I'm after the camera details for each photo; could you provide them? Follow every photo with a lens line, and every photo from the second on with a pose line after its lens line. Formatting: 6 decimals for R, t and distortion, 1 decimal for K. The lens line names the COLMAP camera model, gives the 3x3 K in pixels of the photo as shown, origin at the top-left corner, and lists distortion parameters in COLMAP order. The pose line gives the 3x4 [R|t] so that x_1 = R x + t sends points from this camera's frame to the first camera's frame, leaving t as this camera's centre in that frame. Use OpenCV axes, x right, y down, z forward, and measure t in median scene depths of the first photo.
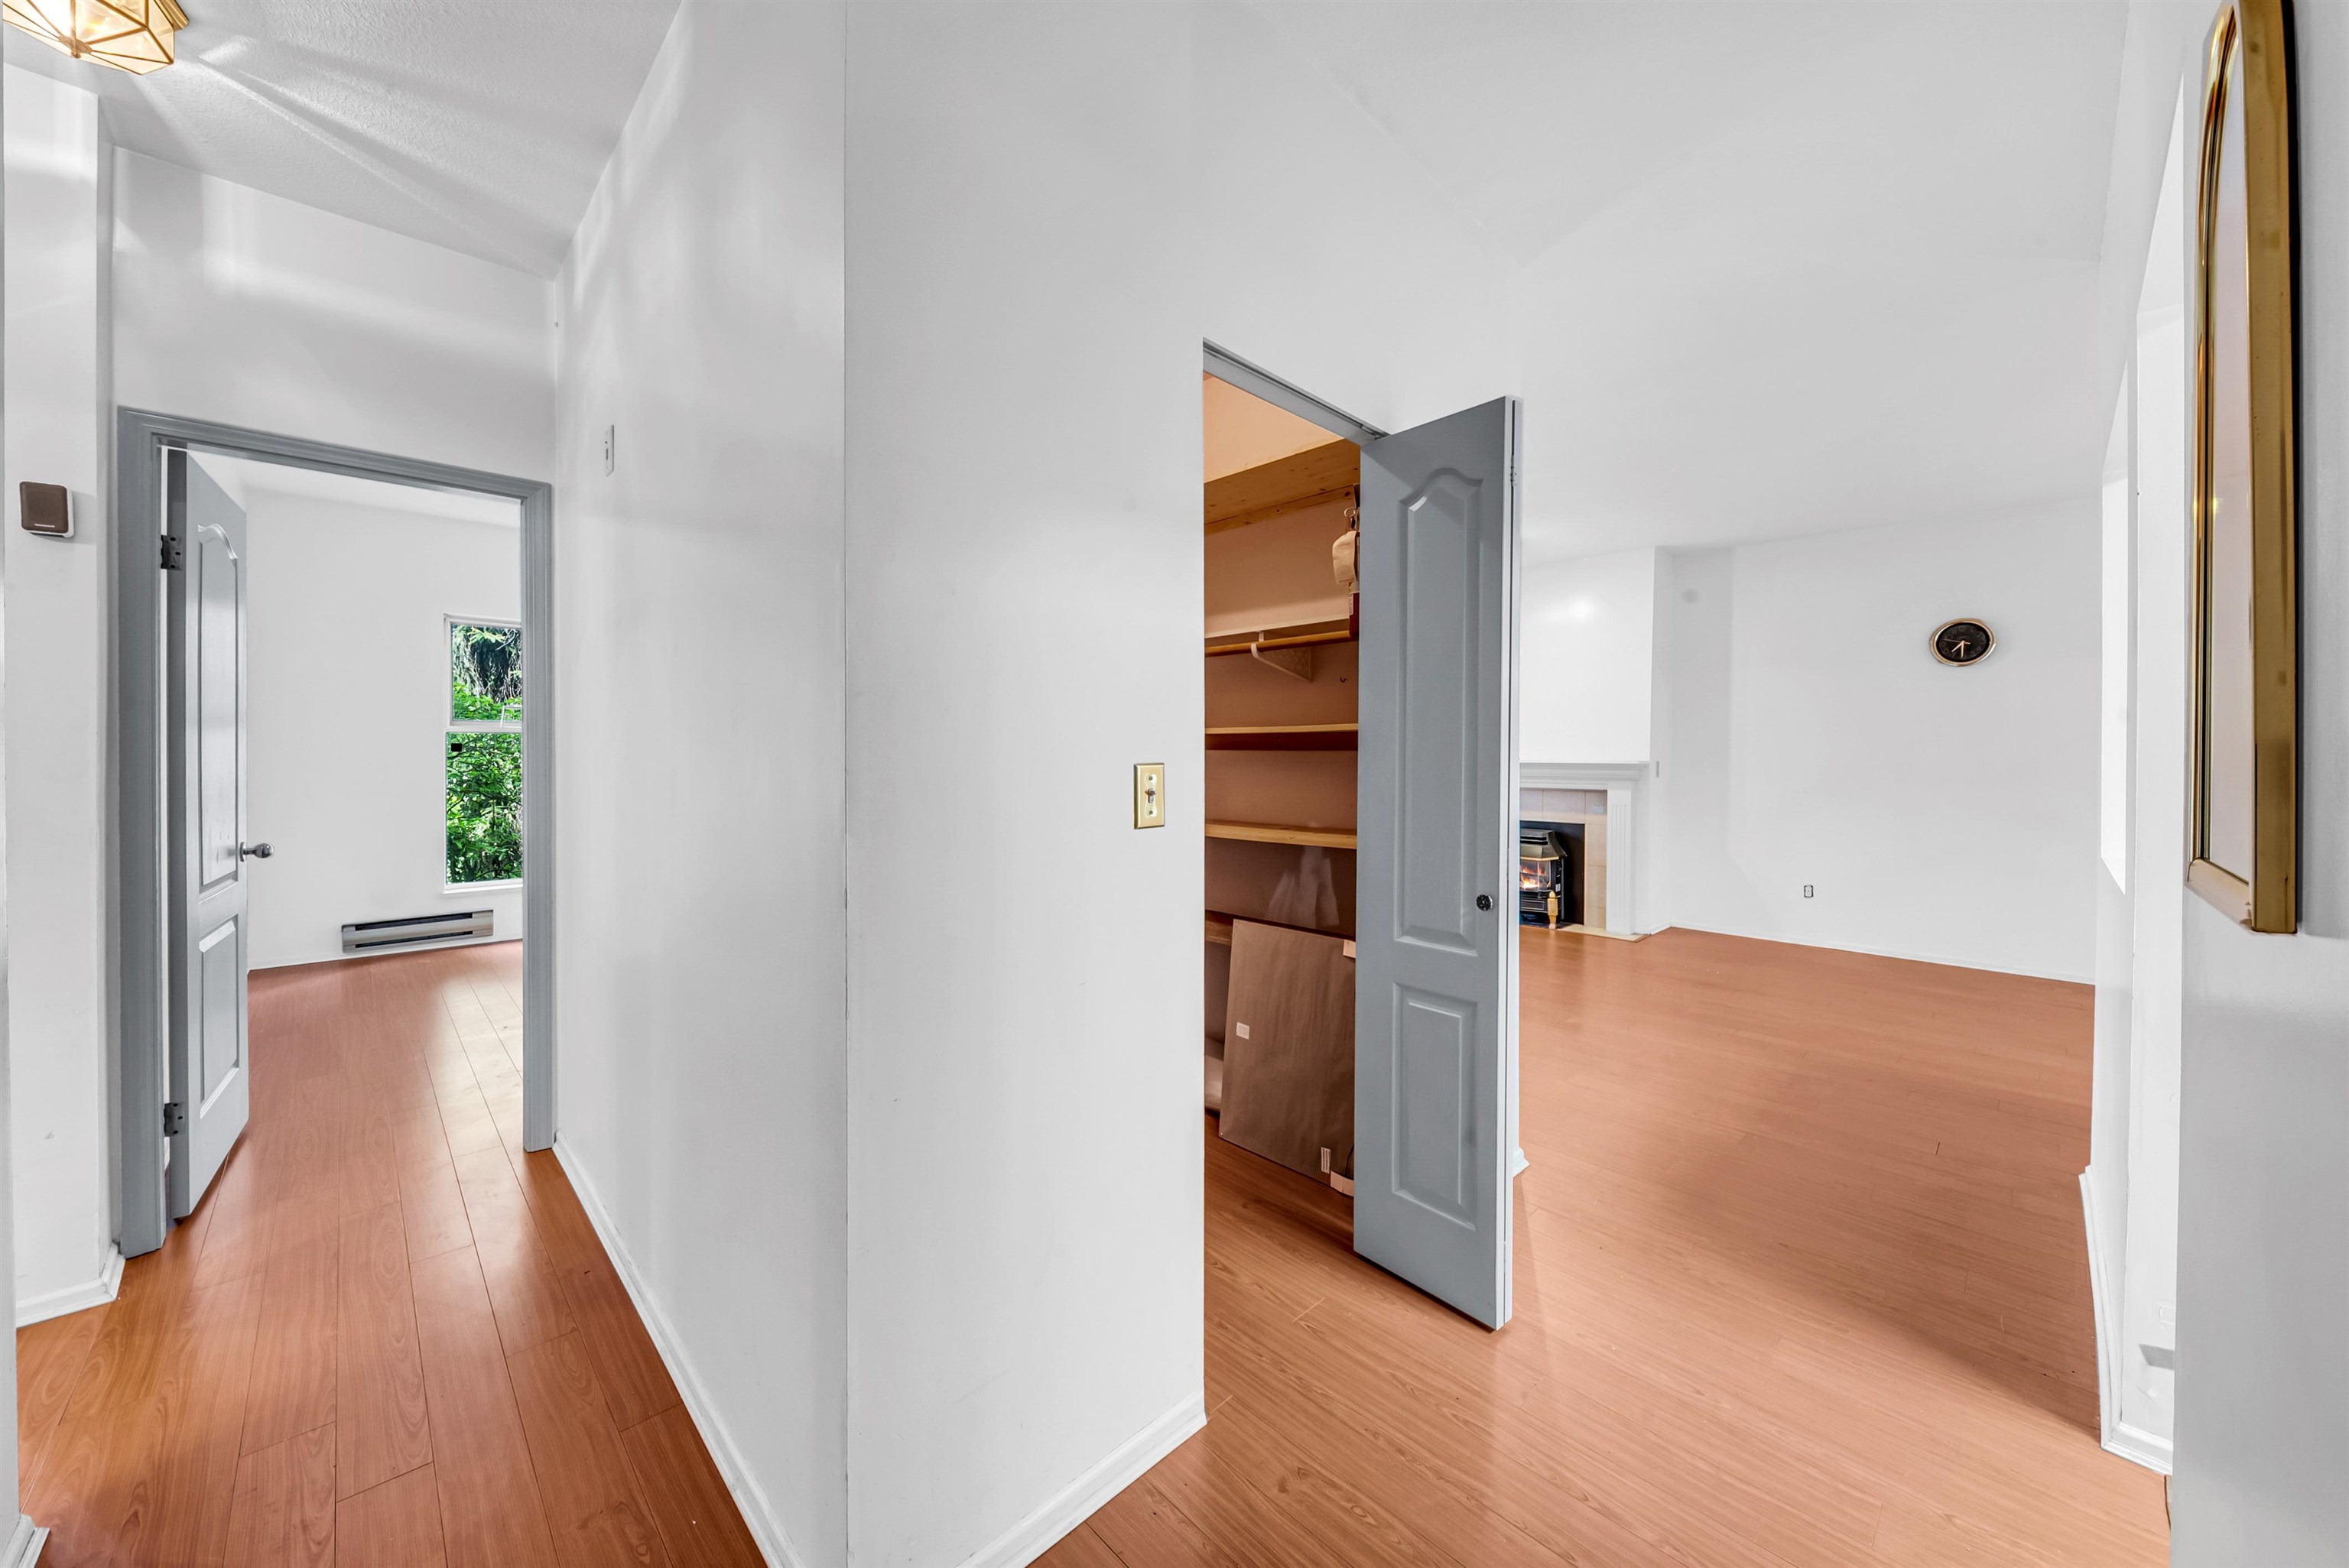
lens RADIAL K [[828.1, 0, 1161.8], [0, 828.1, 756.0], [0, 0, 1]] dist [0.004951, -0.002947]
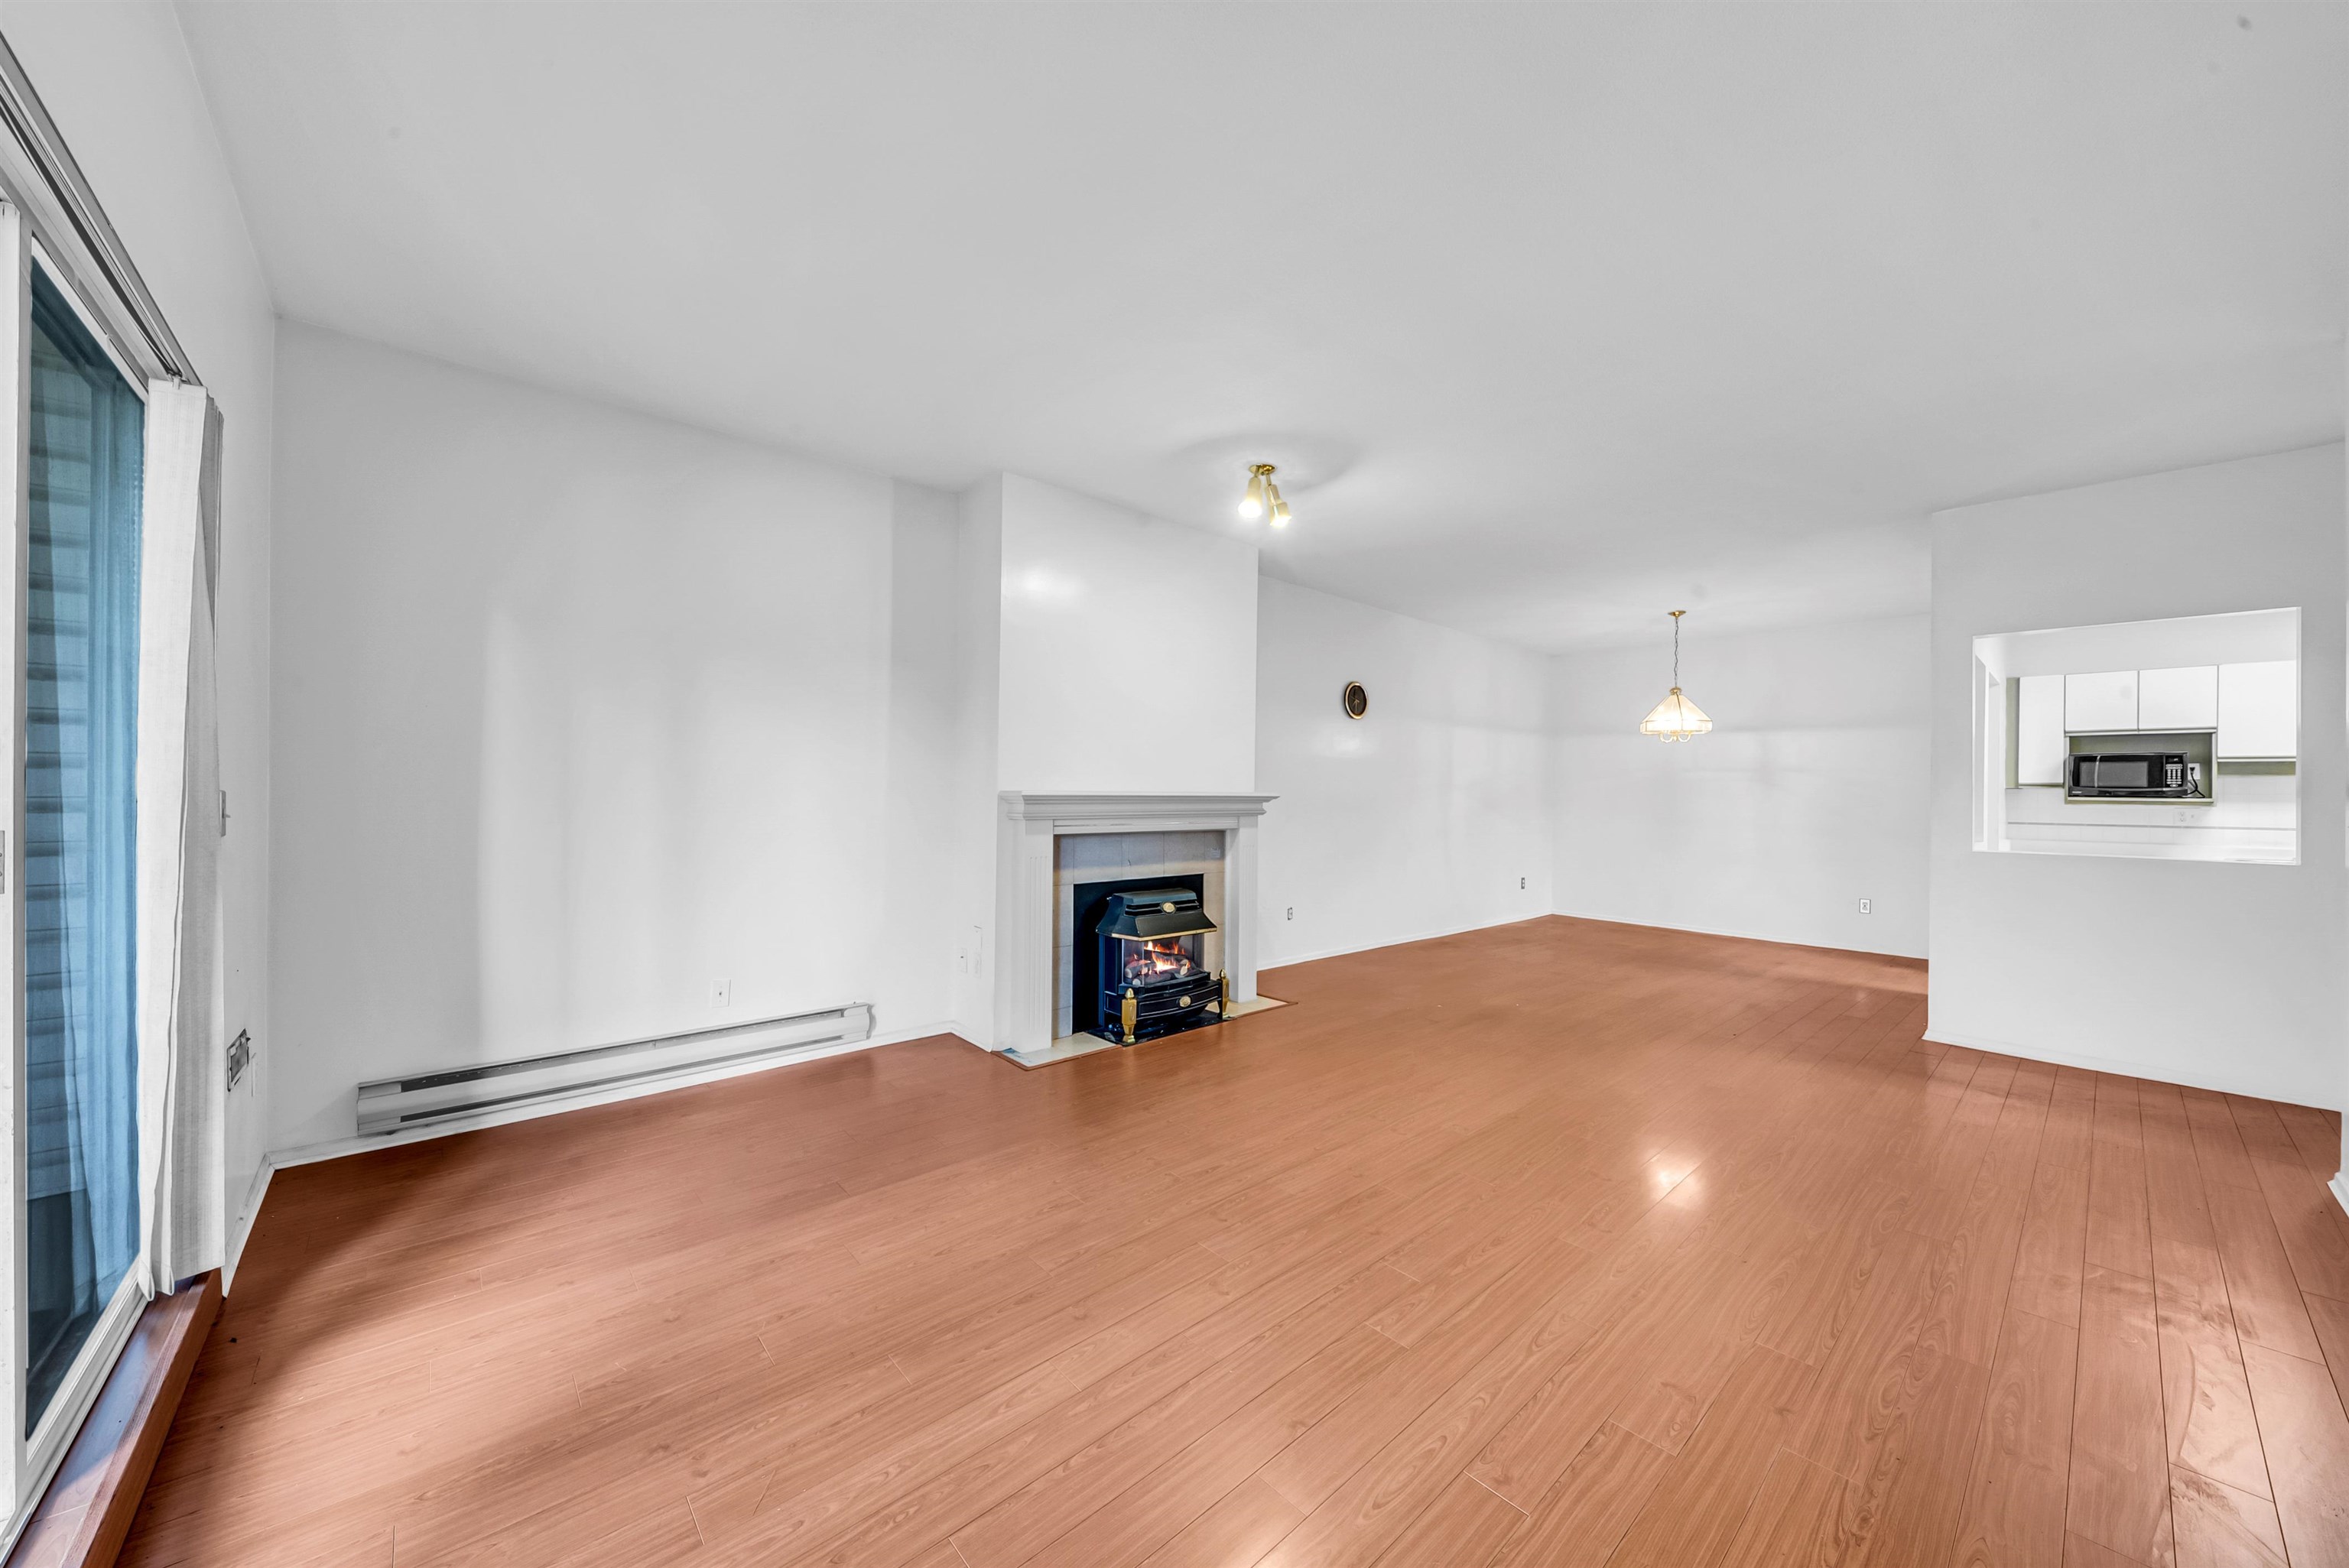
lens RADIAL K [[829.8, 0, 1191.3], [0, 829.8, 793.3], [0, 0, 1]] dist [0.003579, -0.000273]
pose [[0.022760, -0.007032, 0.999716, -0.274604], [-0.013880, 0.999877, 0.007349, 0.001280], [-0.999645, -0.014043, 0.022660, 1.032322]]
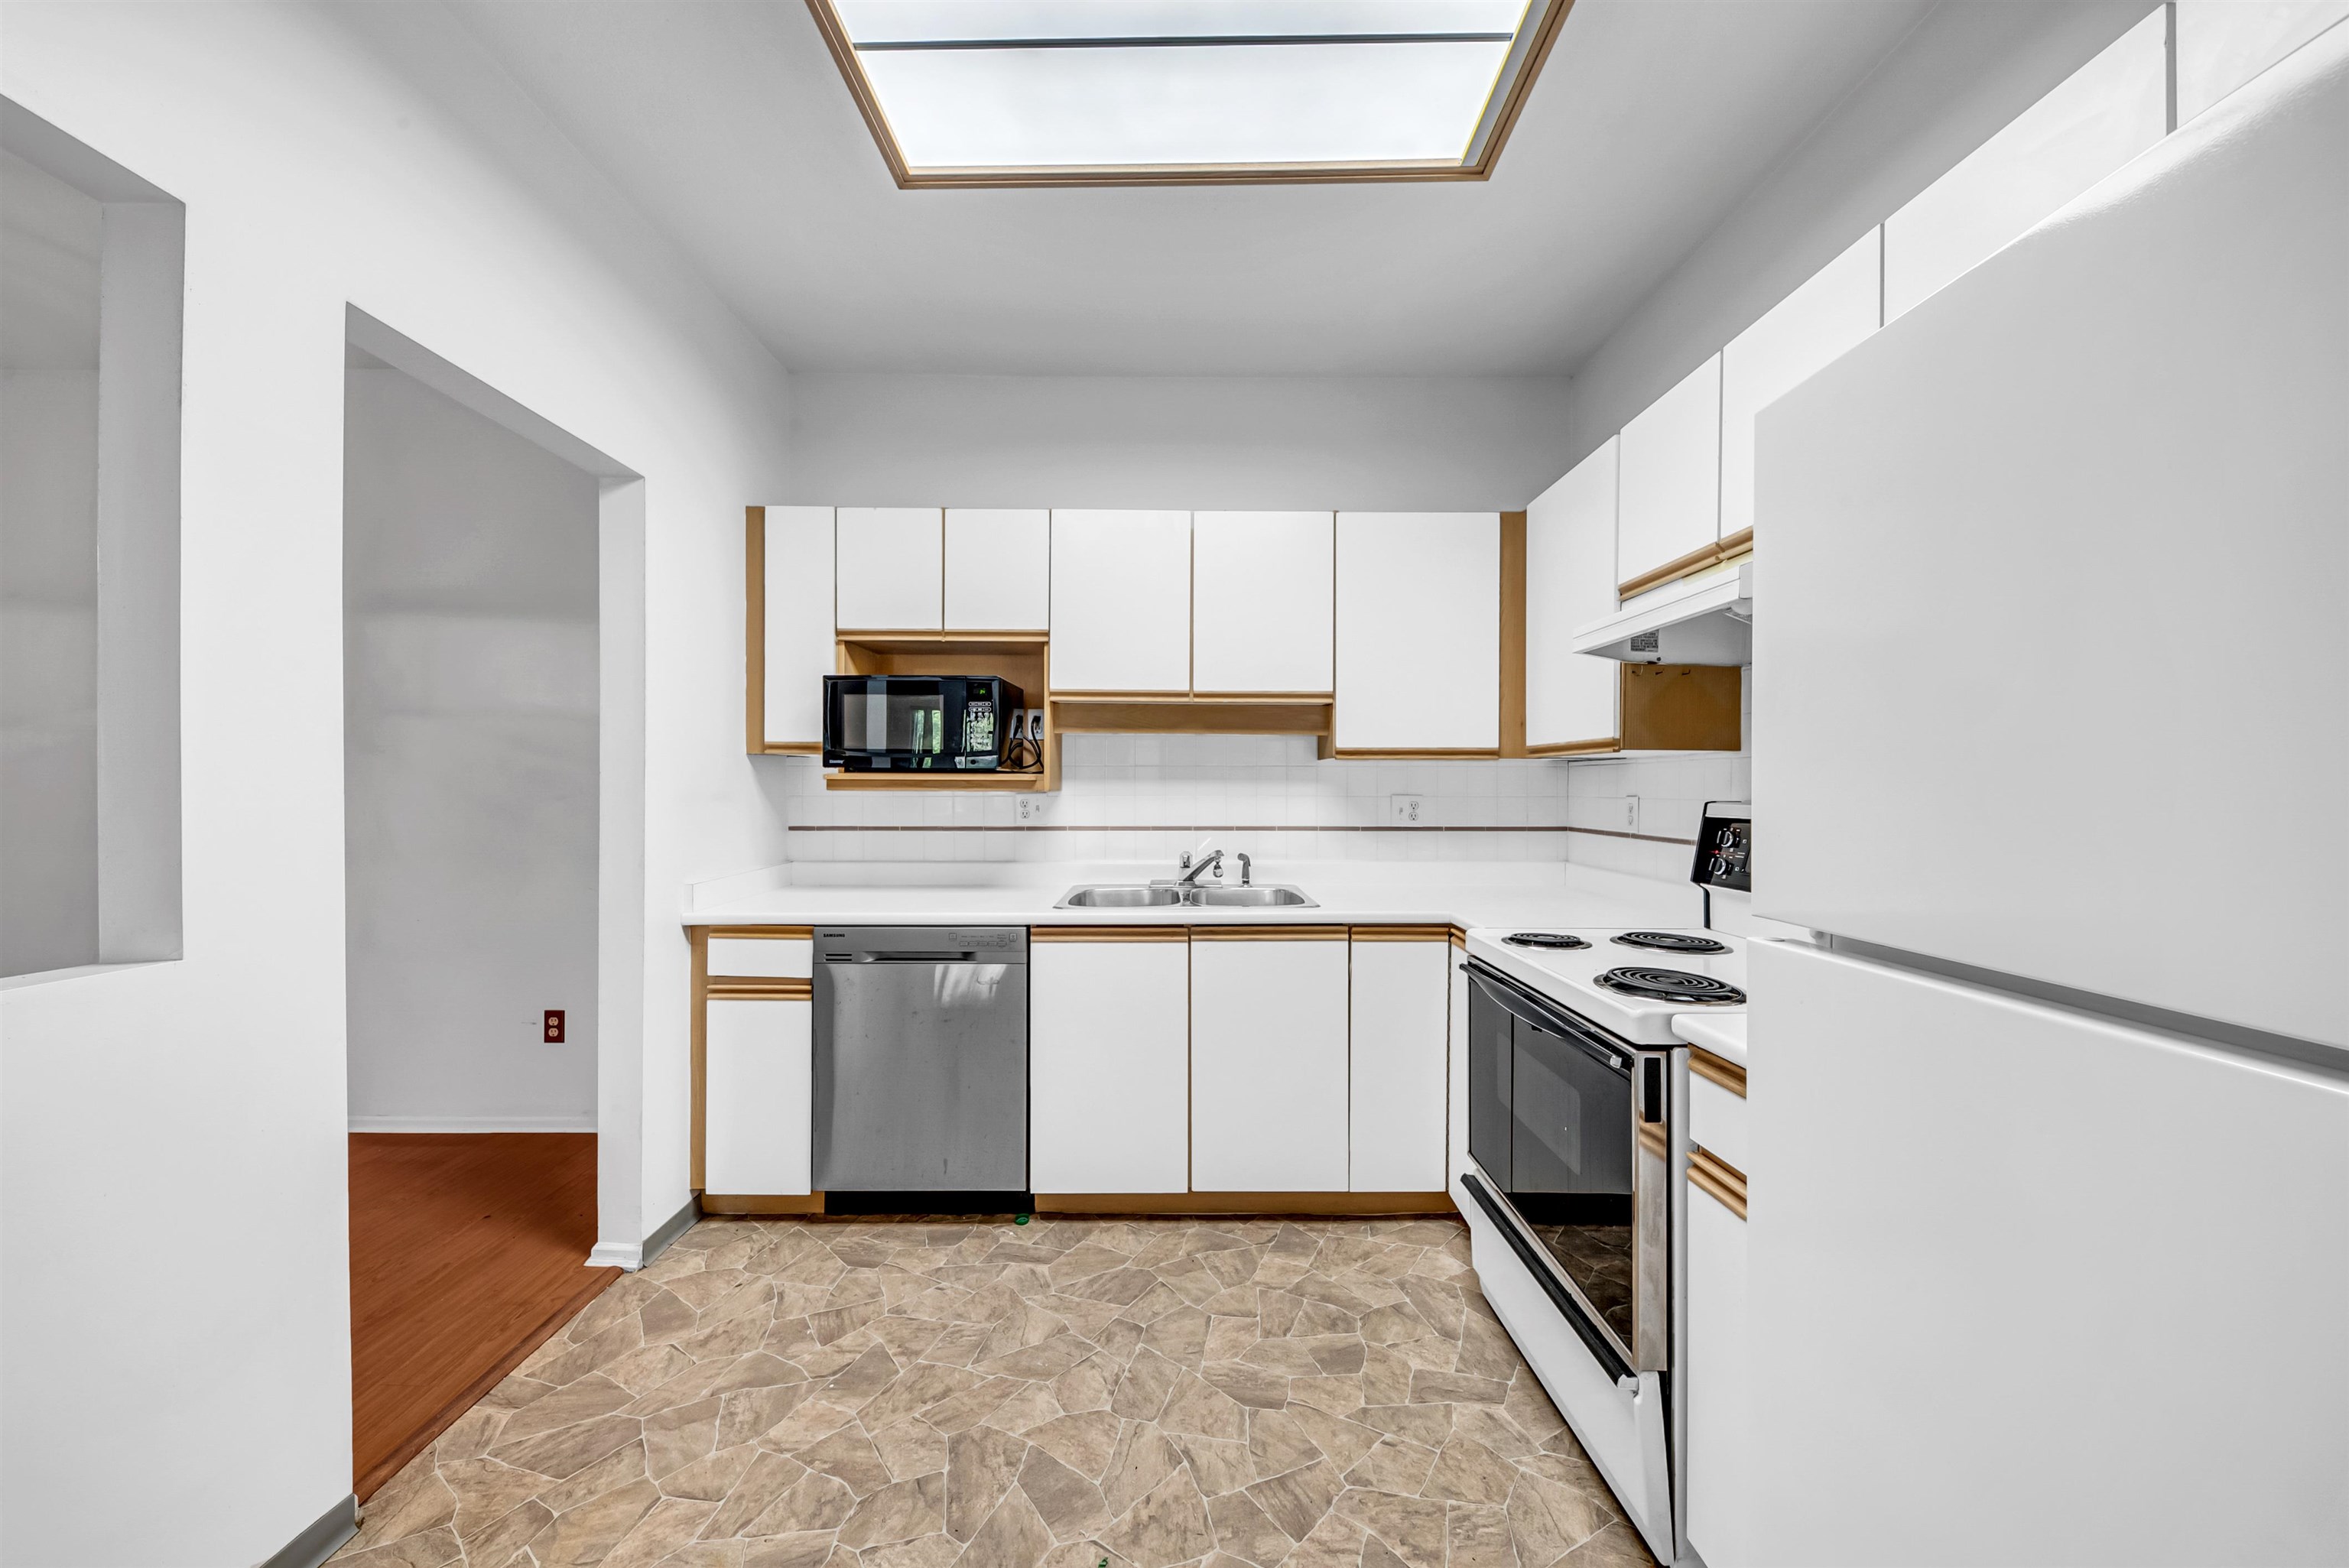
lens RADIAL K [[829.8, 0, 1169.3], [0, 829.8, 787.9], [0, 0, 1]] dist [0.003579, -0.000273]
pose [[-0.726214, -0.012041, 0.687363, 0.292090], [-0.007873, 0.999927, 0.009199, 0.001286], [-0.687423, 0.001269, -0.726256, 0.227759]]
